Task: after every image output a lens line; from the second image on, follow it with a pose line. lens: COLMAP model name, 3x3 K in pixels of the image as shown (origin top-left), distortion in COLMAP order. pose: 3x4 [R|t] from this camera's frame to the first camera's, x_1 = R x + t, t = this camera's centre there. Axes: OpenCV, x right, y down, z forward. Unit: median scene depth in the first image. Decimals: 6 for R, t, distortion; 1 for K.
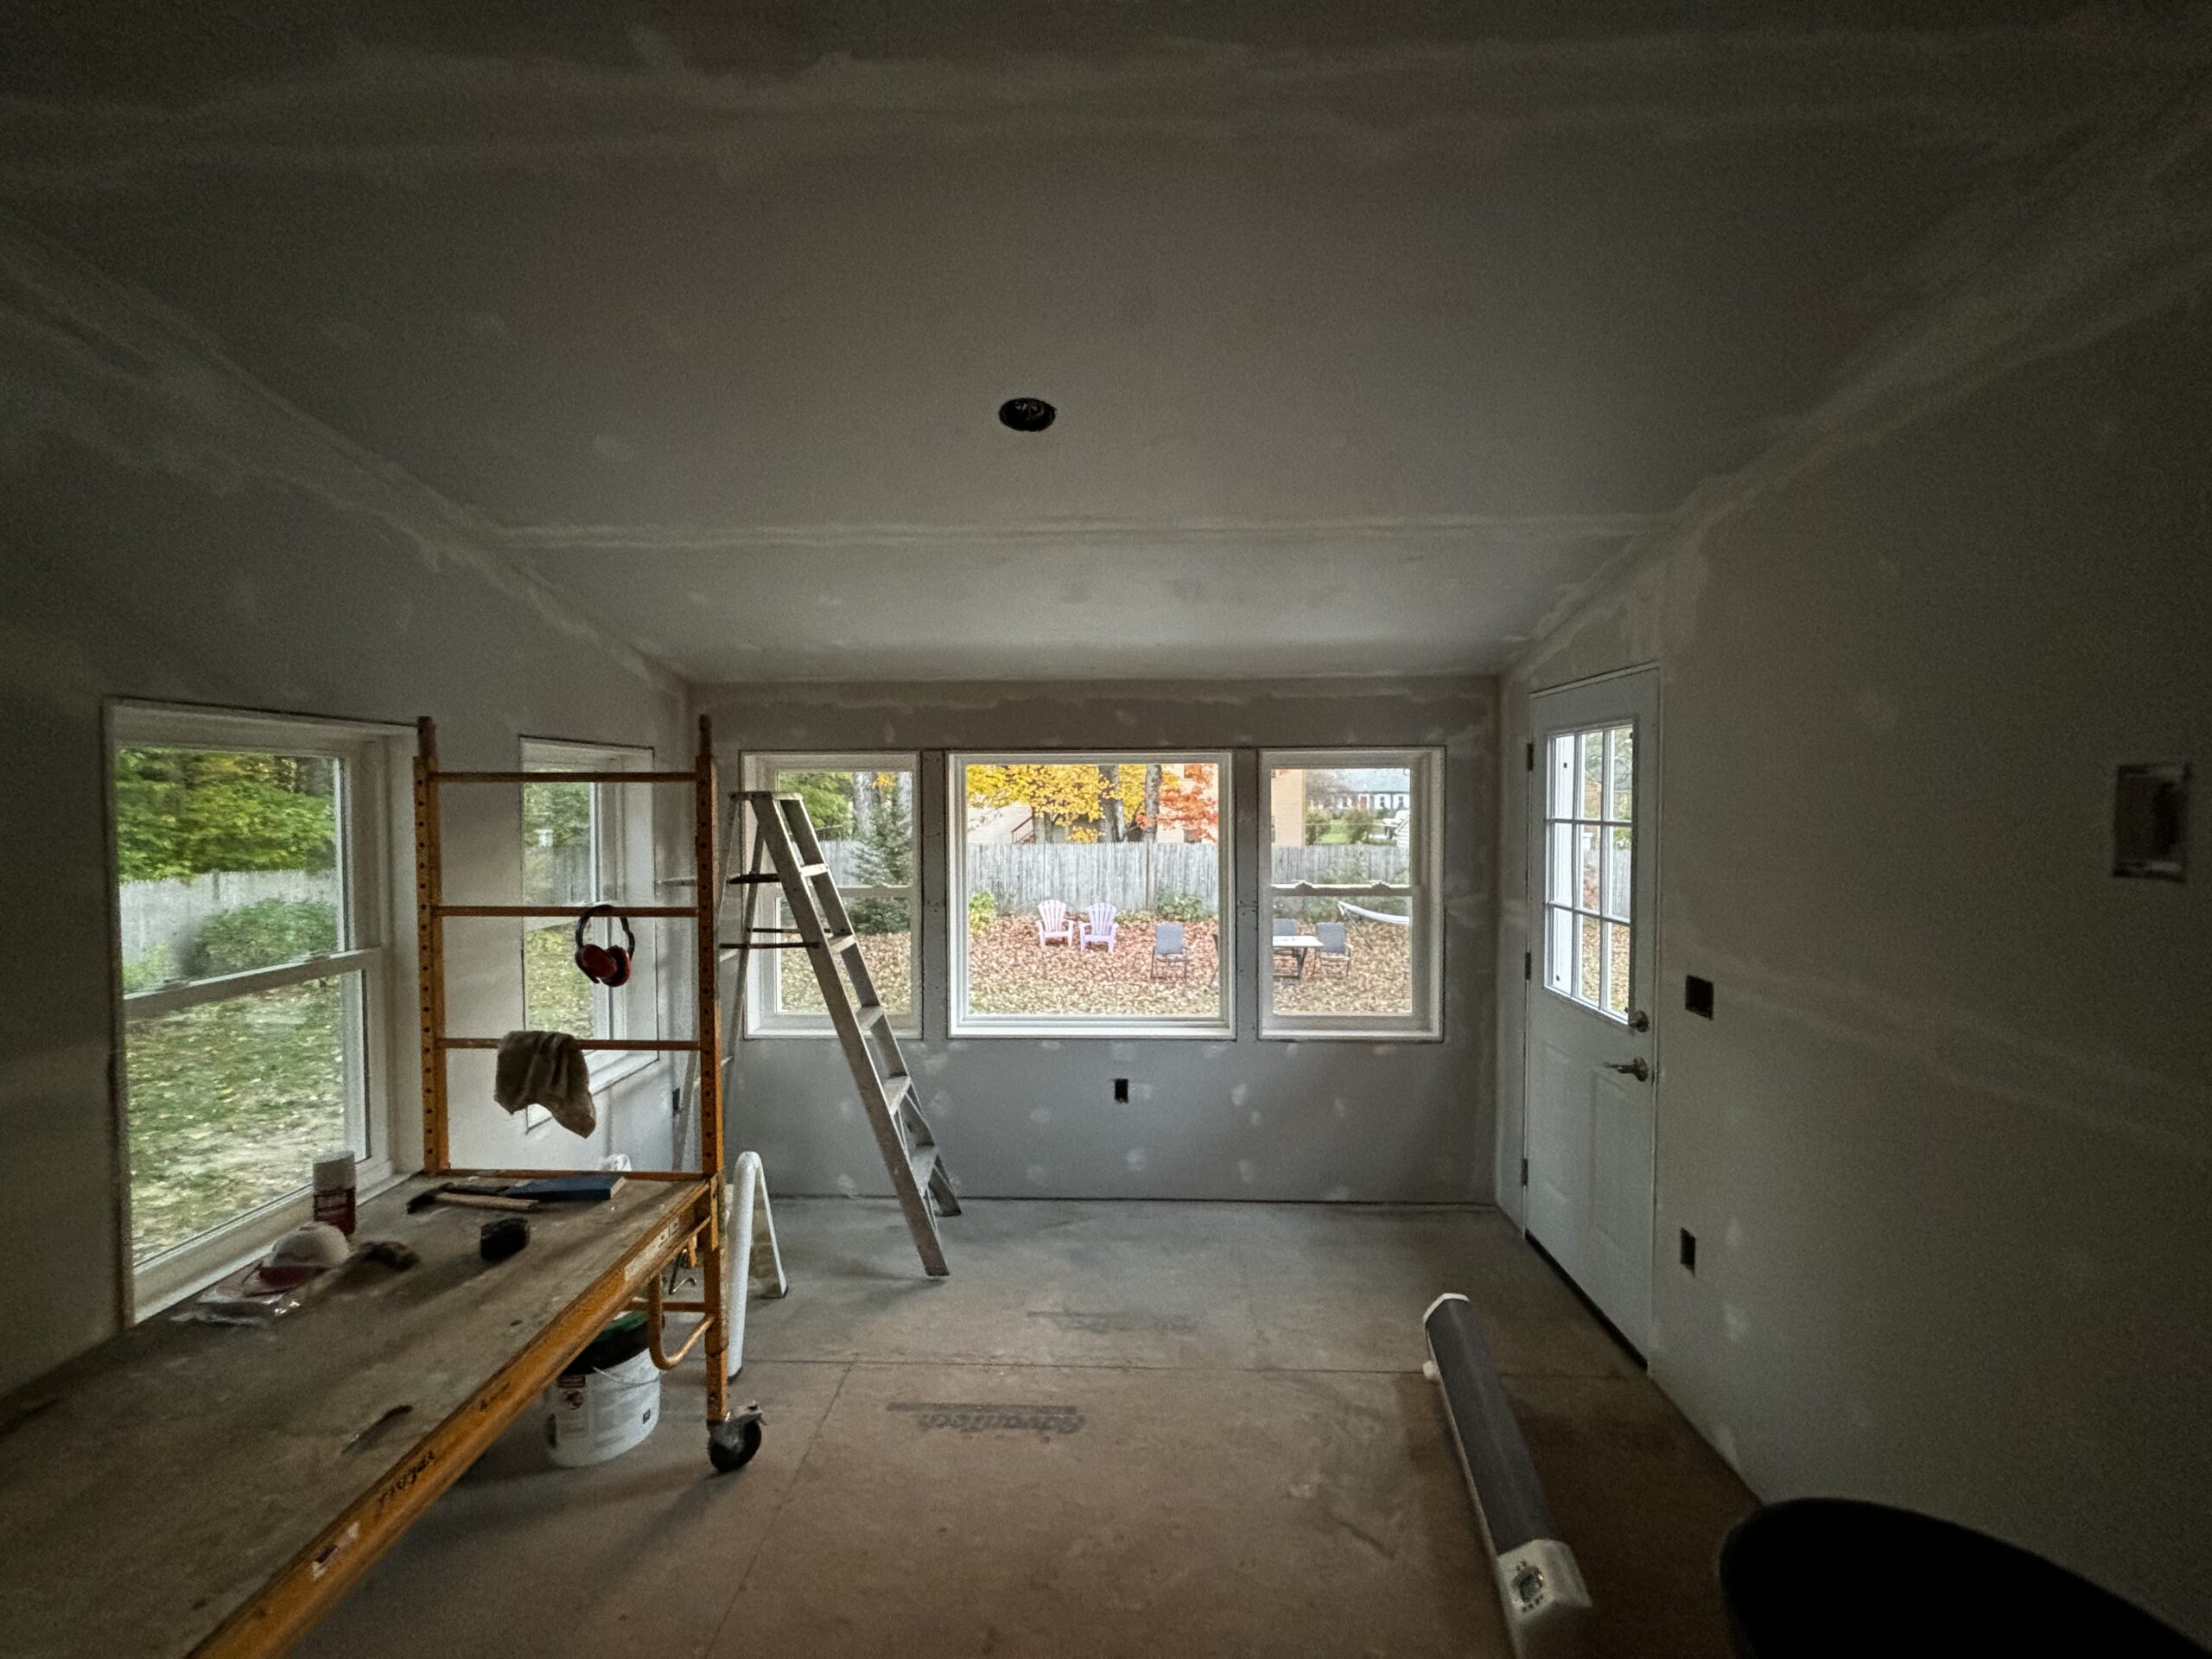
lens RADIAL K [[899.7, 0, 1110.8], [0, 899.7, 833.6], [0, 0, 1]] dist [-0.000520, 0.000247]
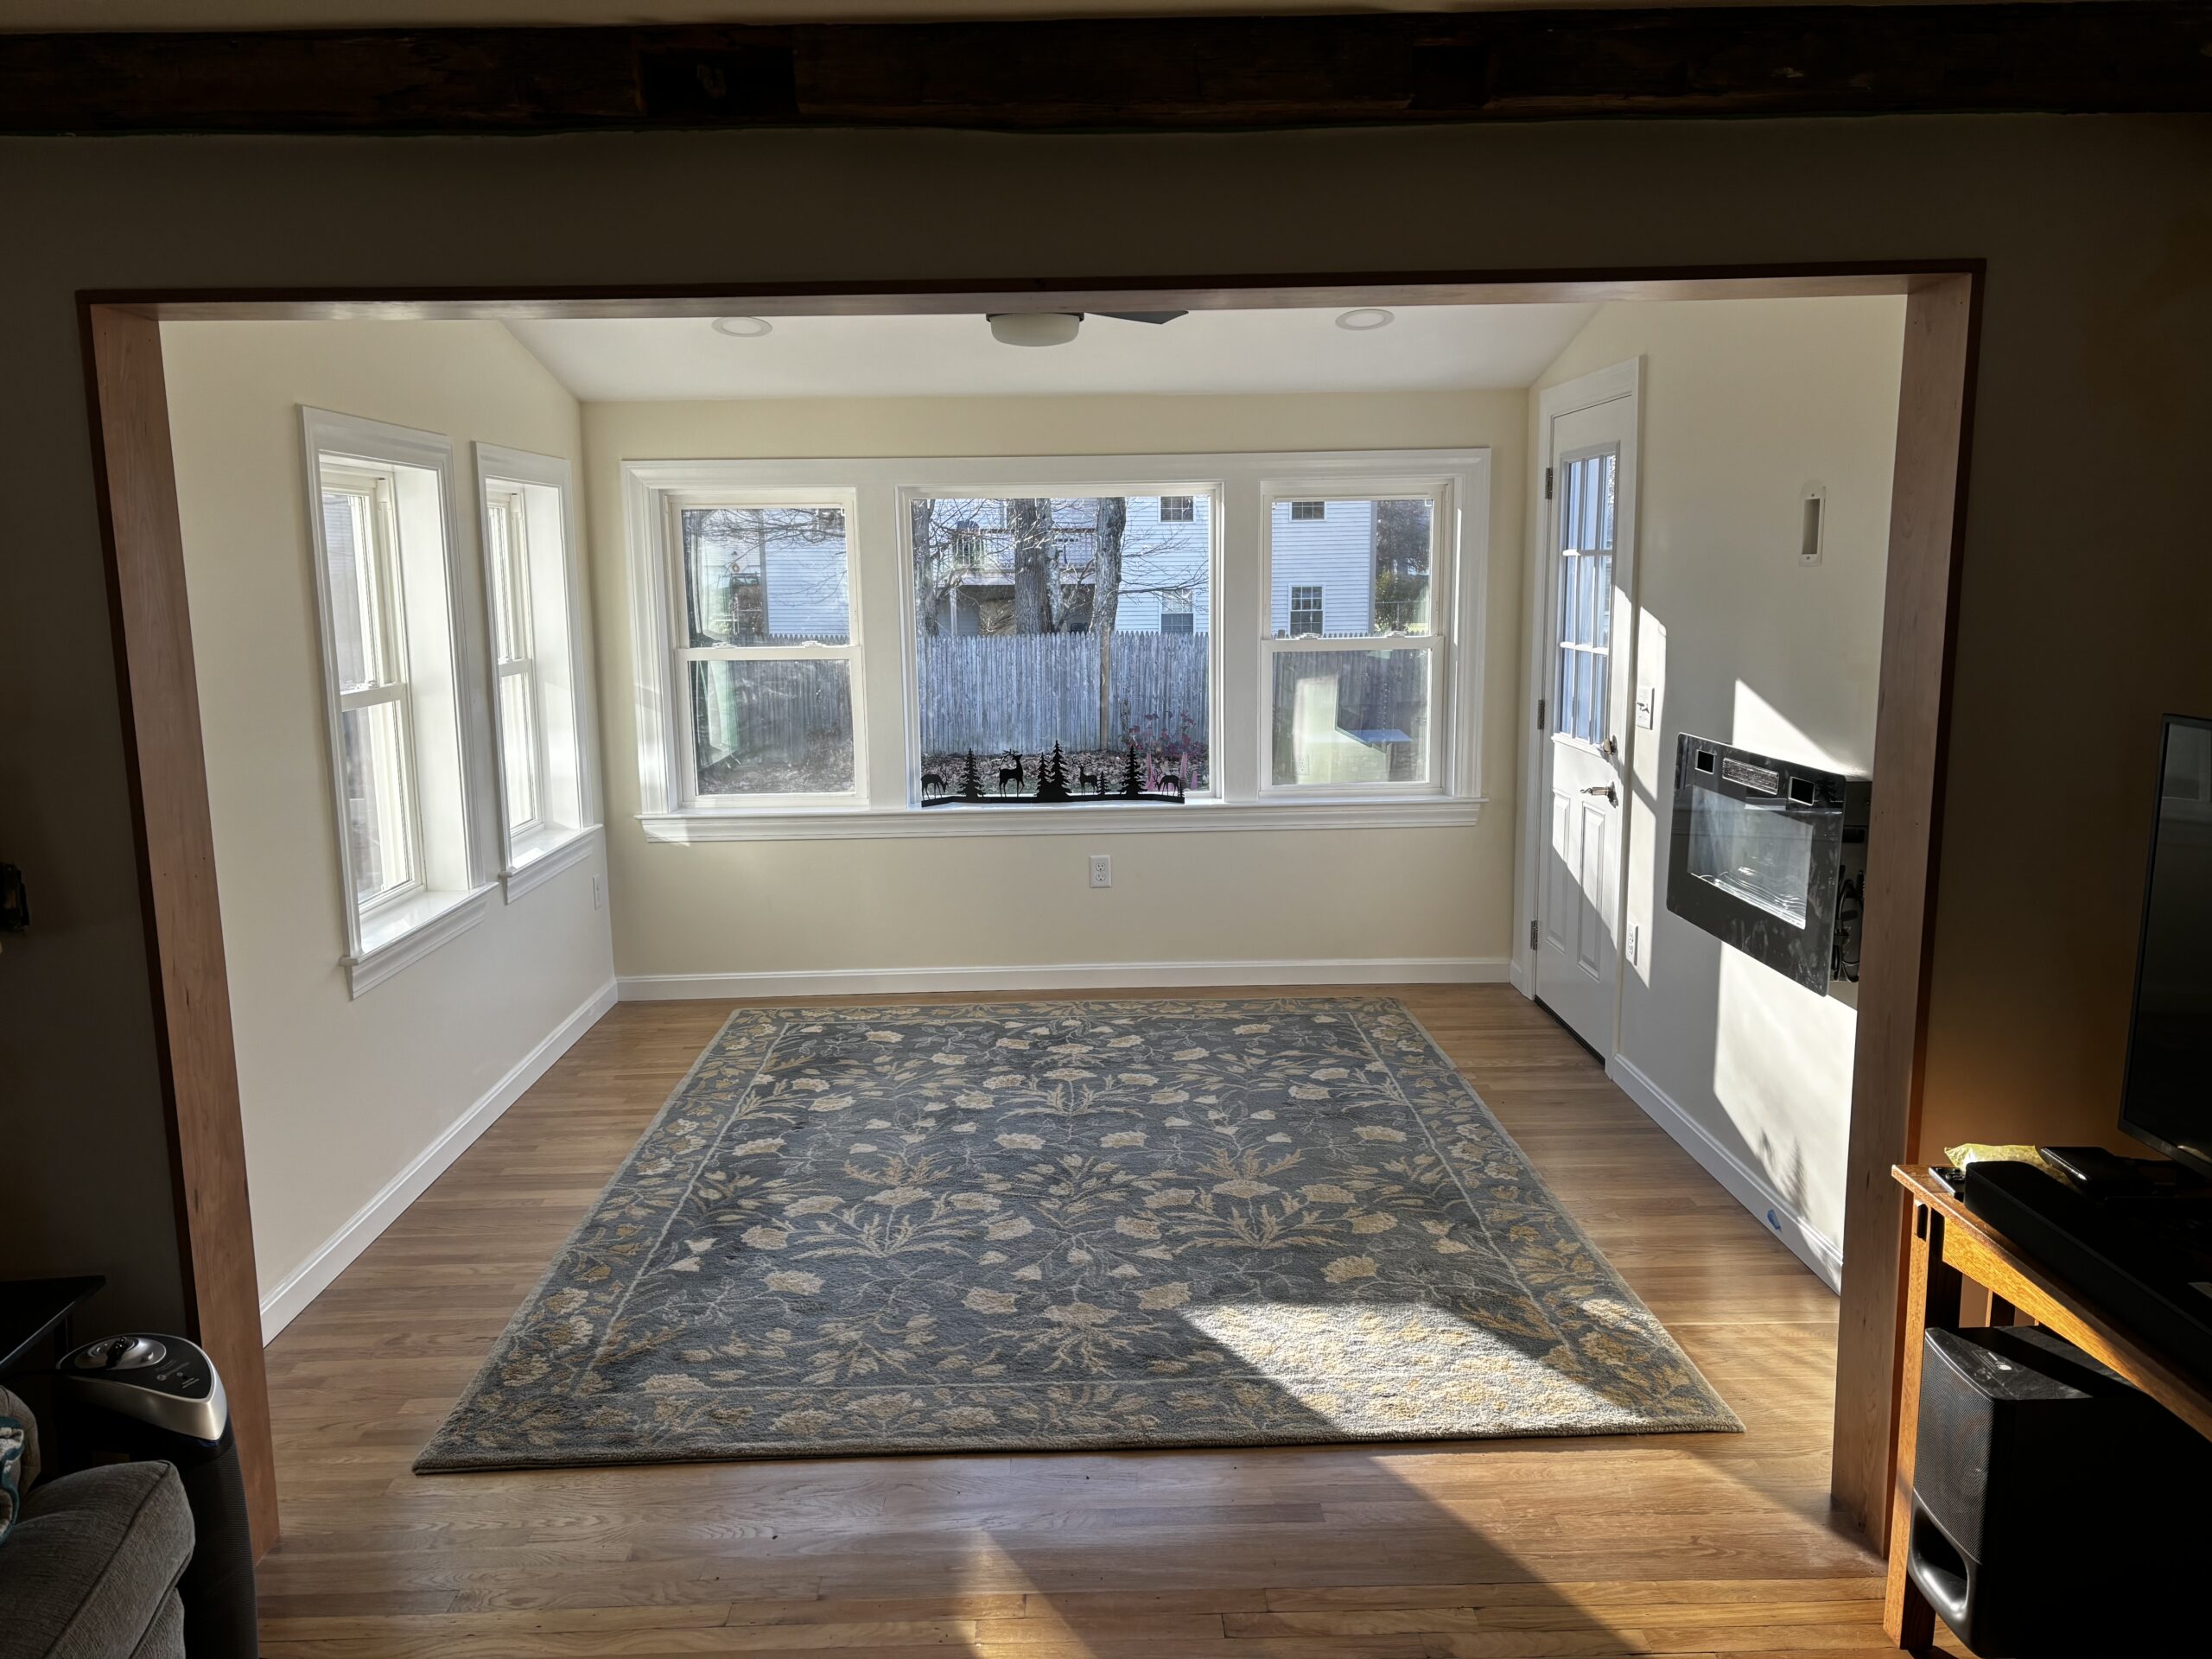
lens RADIAL K [[1587.0, 0, 1114.1], [0, 1587.0, 830.1], [0, 0, 1]] dist [0.004637, -0.009580]
pose [[0.998663, -0.018842, 0.048146, -0.050338], [0.012385, 0.991298, 0.131051, 0.039416], [-0.050197, -0.130280, 0.990206, -0.533574]]
